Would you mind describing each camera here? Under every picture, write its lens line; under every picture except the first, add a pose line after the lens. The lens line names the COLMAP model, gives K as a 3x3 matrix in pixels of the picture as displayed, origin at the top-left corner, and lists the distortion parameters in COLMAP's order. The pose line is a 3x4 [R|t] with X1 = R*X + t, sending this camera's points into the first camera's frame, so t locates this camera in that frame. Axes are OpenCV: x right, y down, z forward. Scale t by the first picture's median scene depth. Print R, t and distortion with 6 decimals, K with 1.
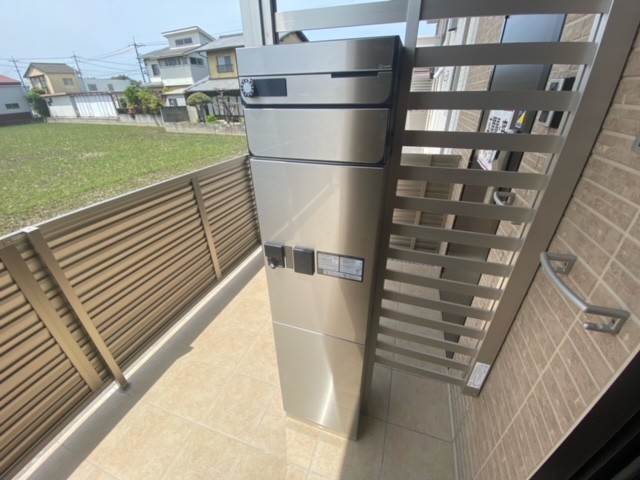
lens RADIAL K [[262.2, 0, 319.9], [0, 262.2, 240.6], [0, 0, 1]] dist [0.020131, -0.019725]
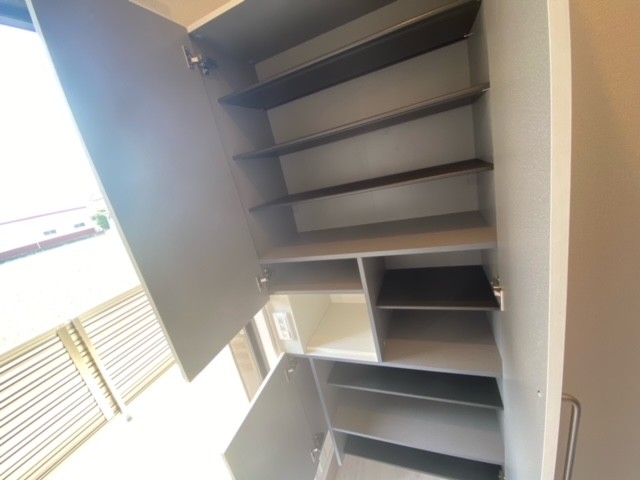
lens RADIAL K [[262.2, 0, 319.9], [0, 262.2, 240.6], [0, 0, 1]] dist [0.020131, -0.019725]
pose [[0.978109, -0.176832, -0.109700, 0.953245], [0.148457, 0.962366, -0.227621, 0.115146], [0.145822, 0.206353, 0.967551, -0.711326]]
